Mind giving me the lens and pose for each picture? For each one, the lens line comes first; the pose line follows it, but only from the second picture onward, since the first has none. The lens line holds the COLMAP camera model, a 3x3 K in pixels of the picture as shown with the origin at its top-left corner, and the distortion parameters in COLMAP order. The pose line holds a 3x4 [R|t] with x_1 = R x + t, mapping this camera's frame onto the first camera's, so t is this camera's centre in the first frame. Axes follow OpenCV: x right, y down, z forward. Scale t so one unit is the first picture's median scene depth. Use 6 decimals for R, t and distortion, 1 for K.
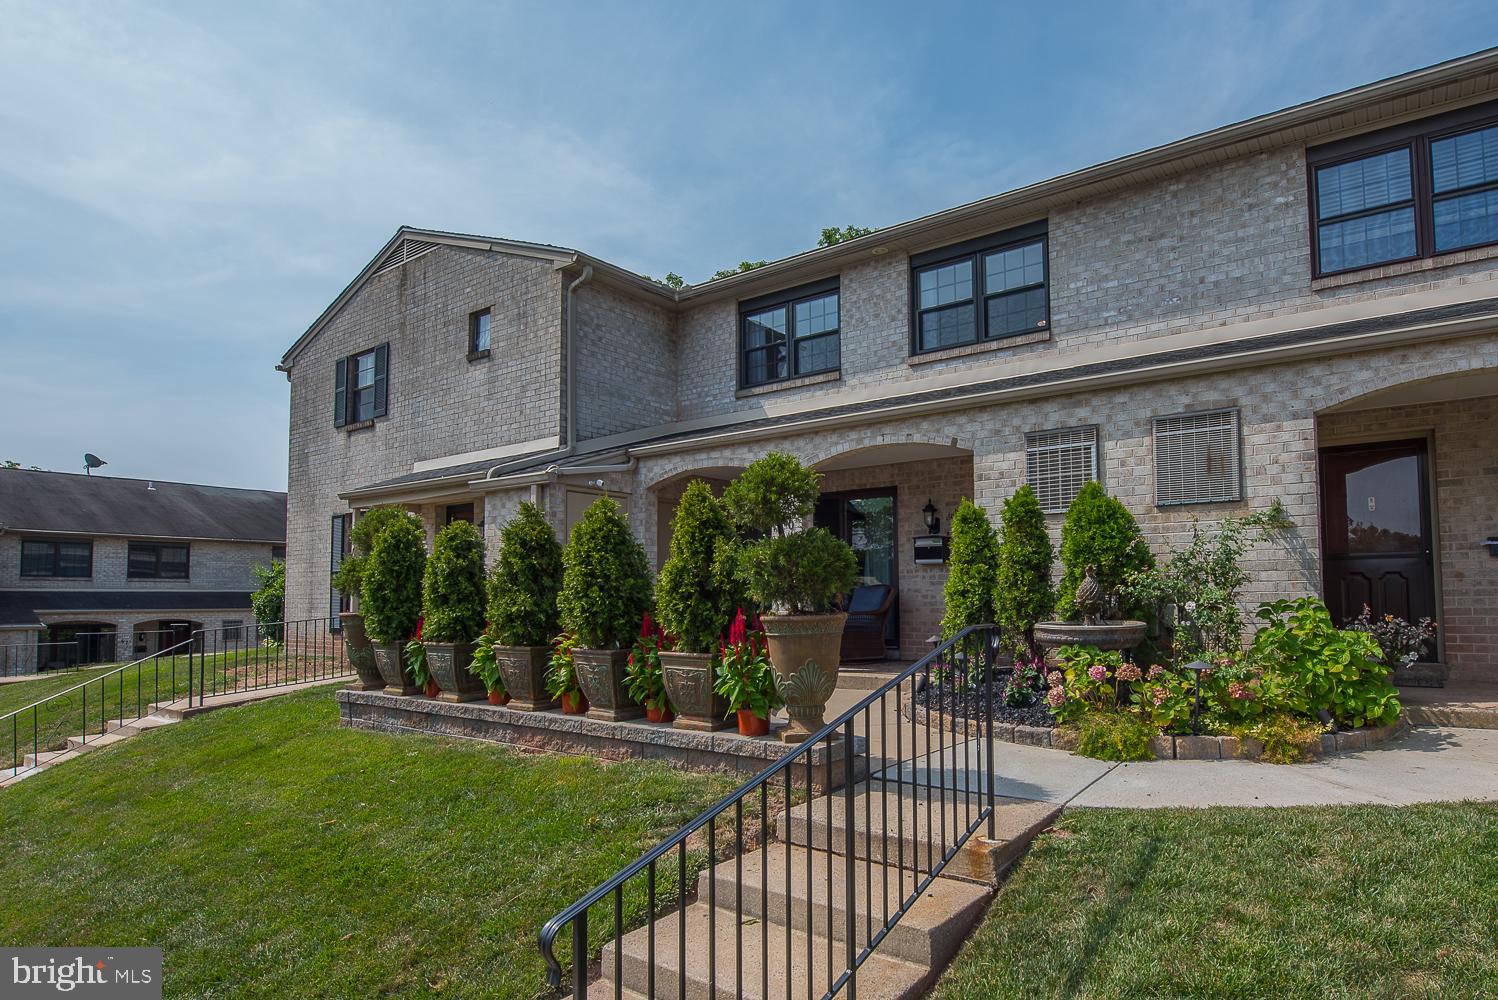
lens RADIAL K [[1161.8, 0, 749.0], [0, 1161.8, 500.0], [0, 0, 1]] dist [-0.014590, -0.001555]
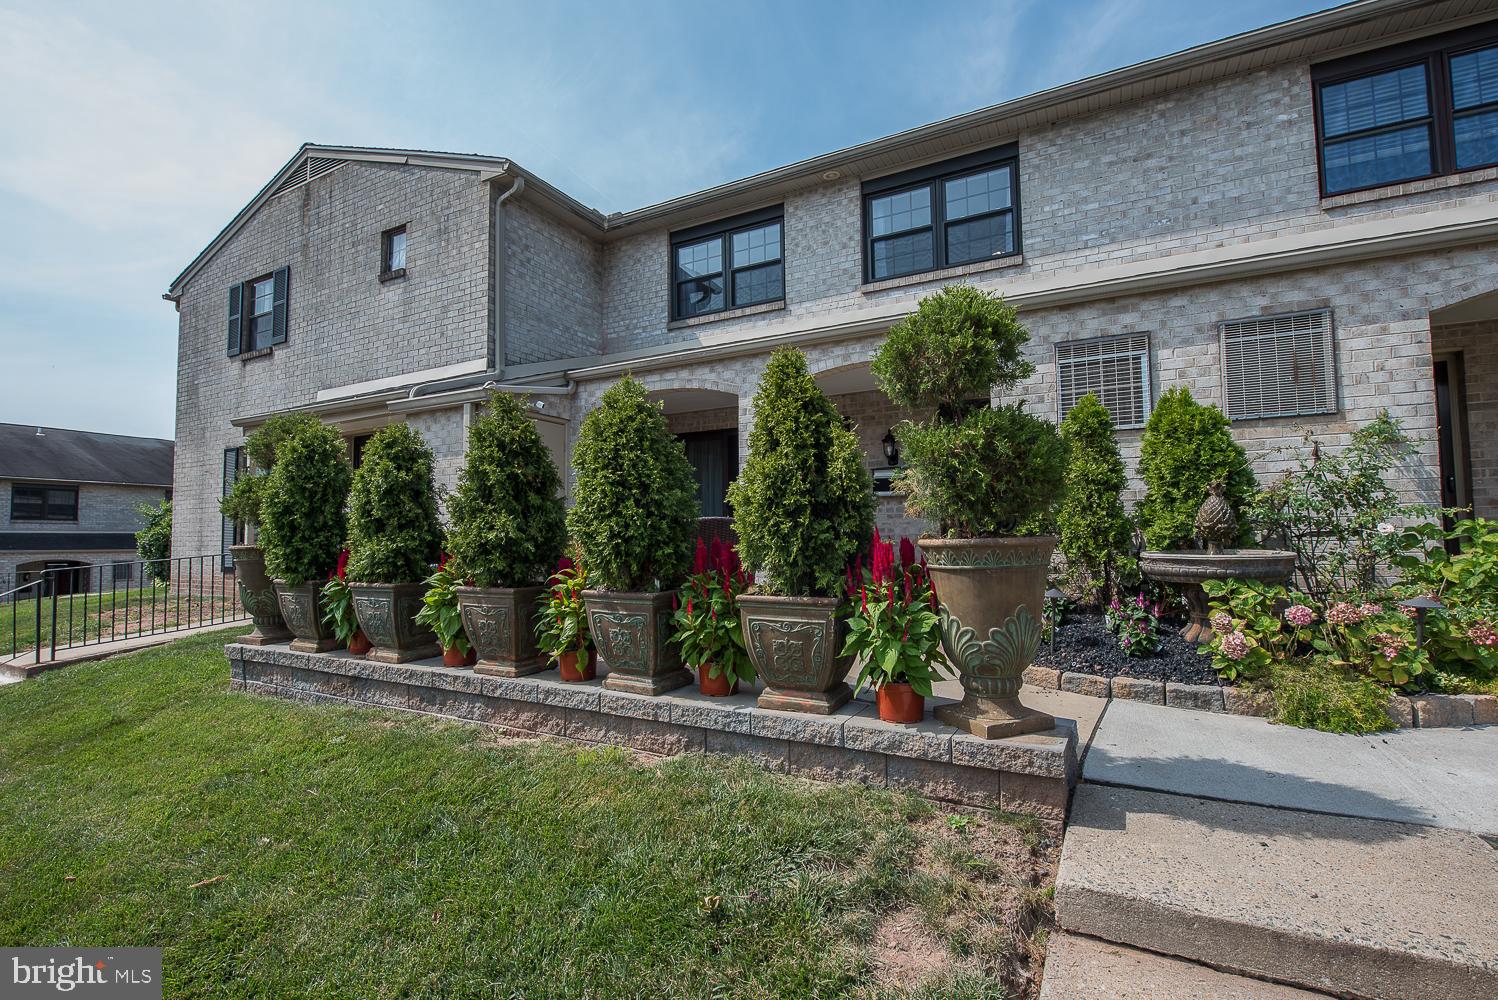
lens RADIAL K [[927.8, 0, 748.5], [0, 927.8, 478.6], [0, 0, 1]] dist [-0.015160, -0.005257]
pose [[0.985787, 0.009457, 0.167731, -0.099734], [-0.012140, 0.999814, 0.014977, 0.033973], [-0.167558, -0.016801, 0.985719, 0.289742]]
